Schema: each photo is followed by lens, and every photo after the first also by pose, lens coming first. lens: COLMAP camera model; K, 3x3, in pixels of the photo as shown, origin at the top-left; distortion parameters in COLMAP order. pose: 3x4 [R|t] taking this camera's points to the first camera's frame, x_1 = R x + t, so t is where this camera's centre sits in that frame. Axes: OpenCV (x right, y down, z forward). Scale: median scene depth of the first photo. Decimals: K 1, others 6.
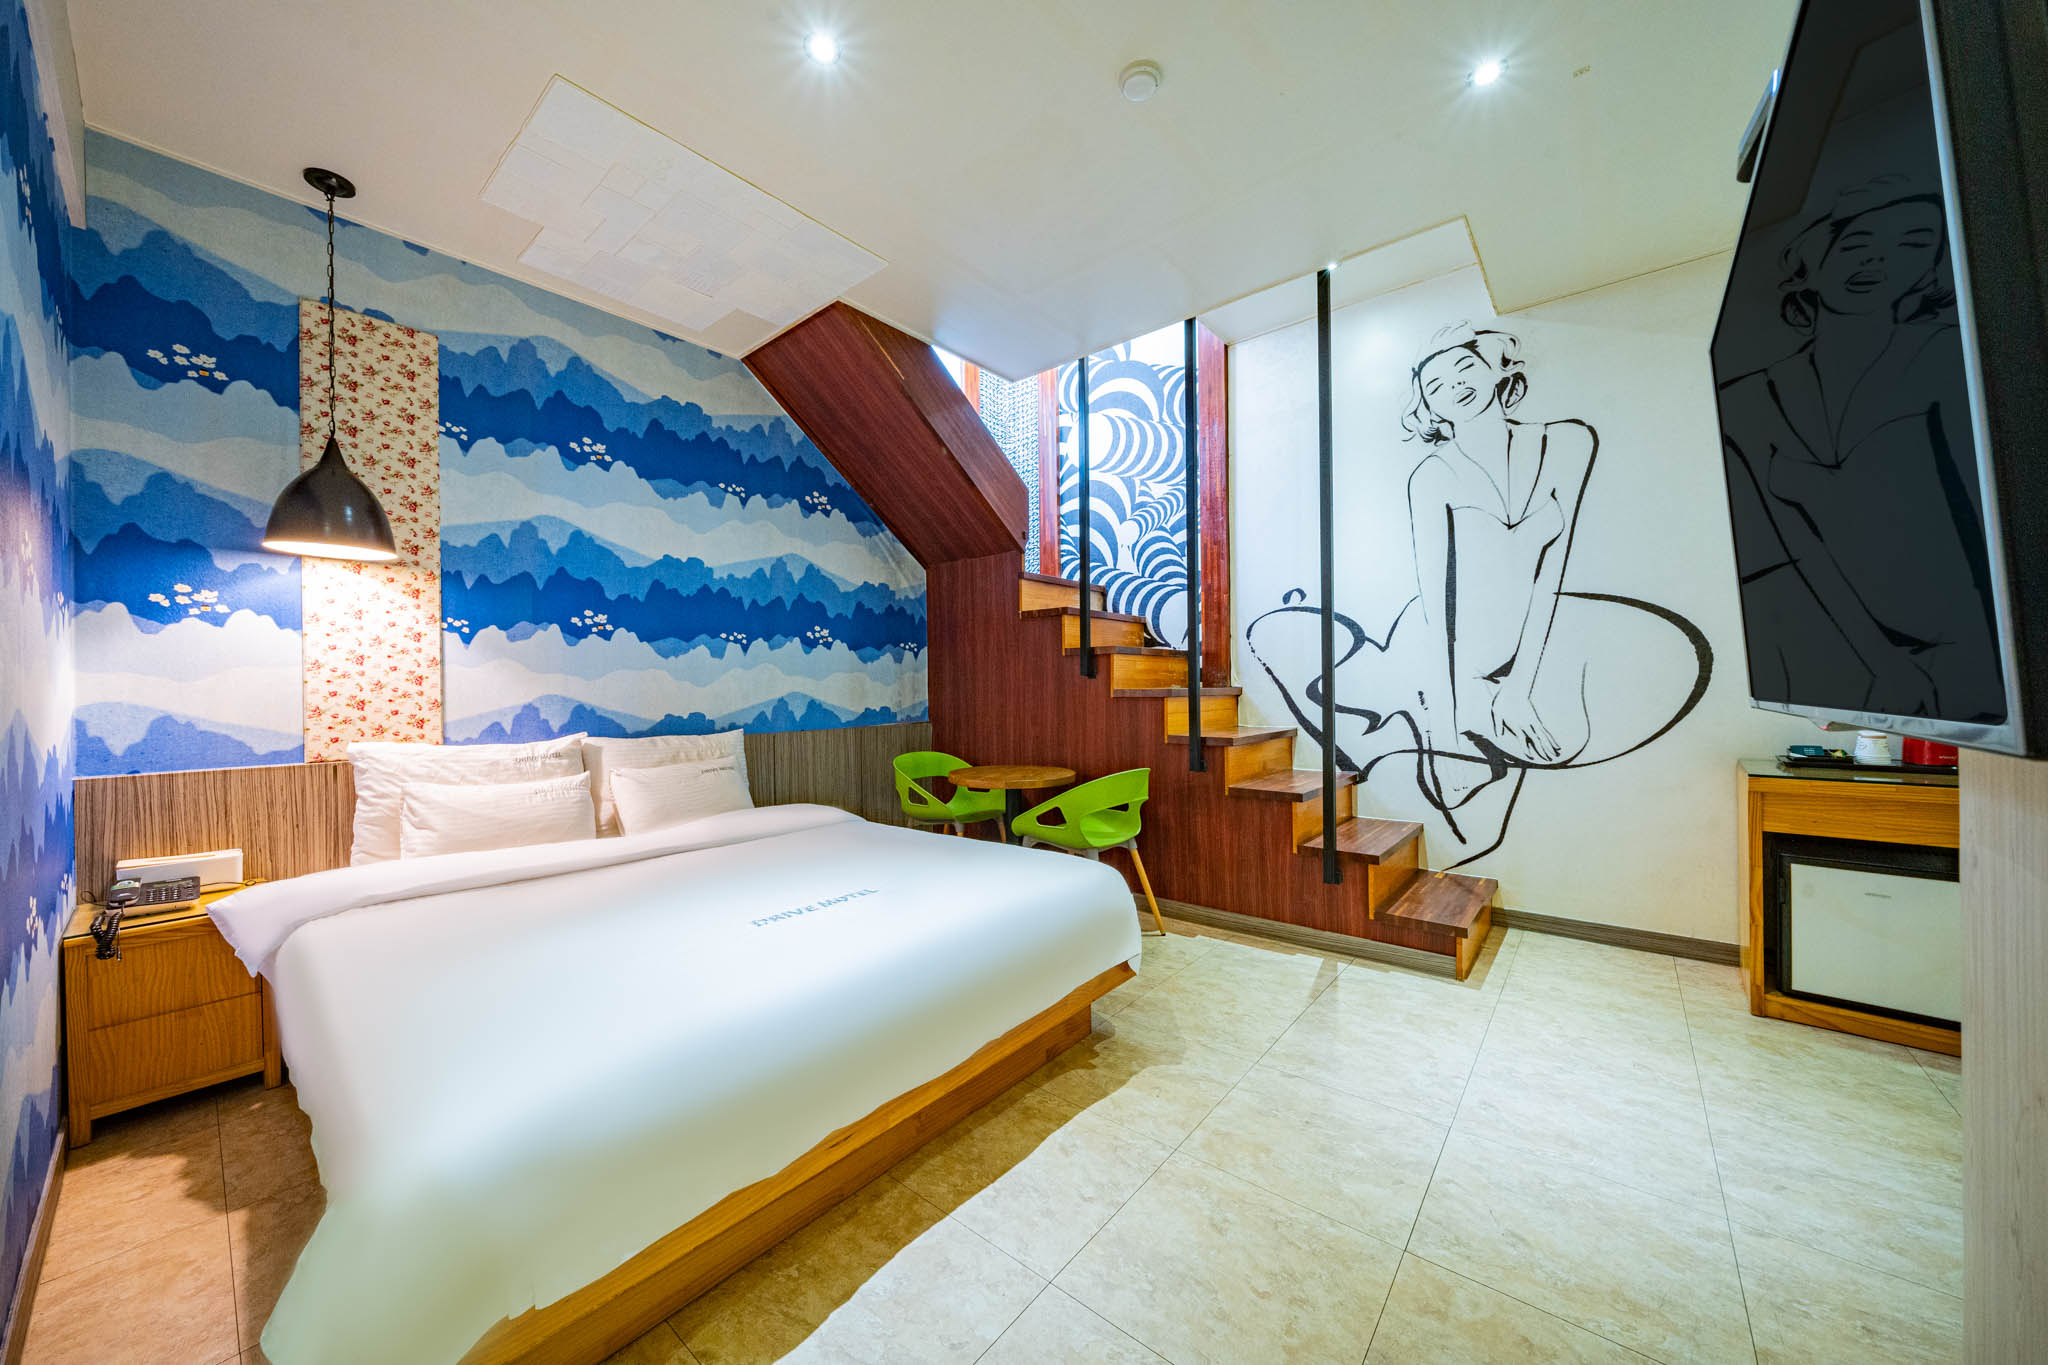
lens RADIAL K [[699.2, 0, 1024.0], [0, 699.2, 682.5], [0, 0, 1]] dist [-0.000684, -0.000058]
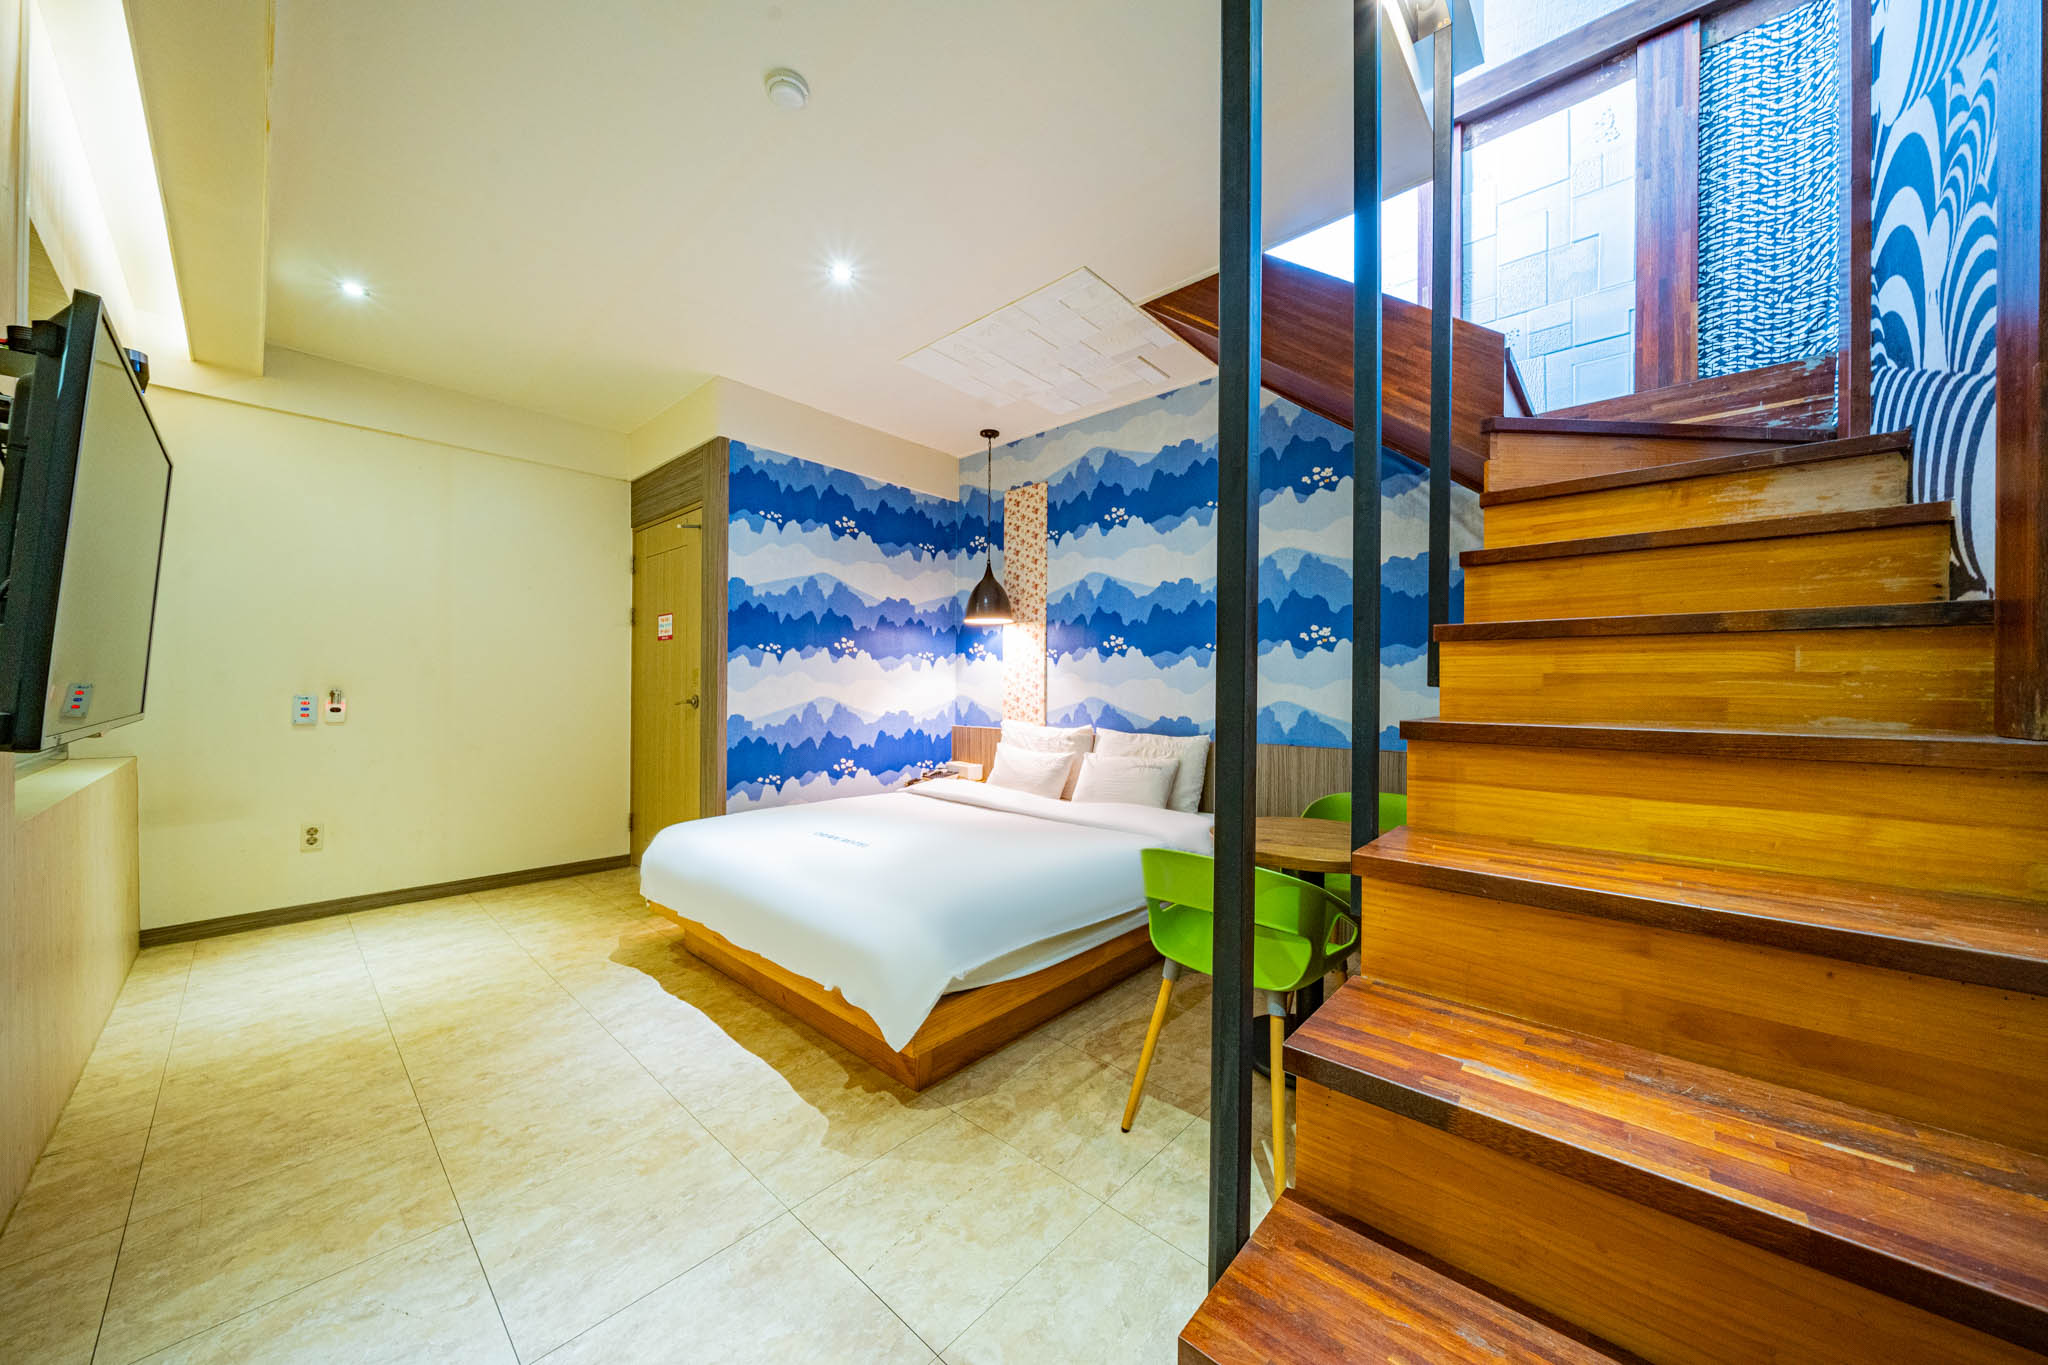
lens RADIAL K [[701.5, 0, 1024.0], [0, 701.5, 682.5], [0, 0, 1]] dist [0.000454, -0.000023]
pose [[-0.035538, -0.007016, -0.999344, 0.820031], [-0.011921, 0.999907, -0.006596, -0.001608], [0.999297, 0.011678, -0.035619, 0.984473]]
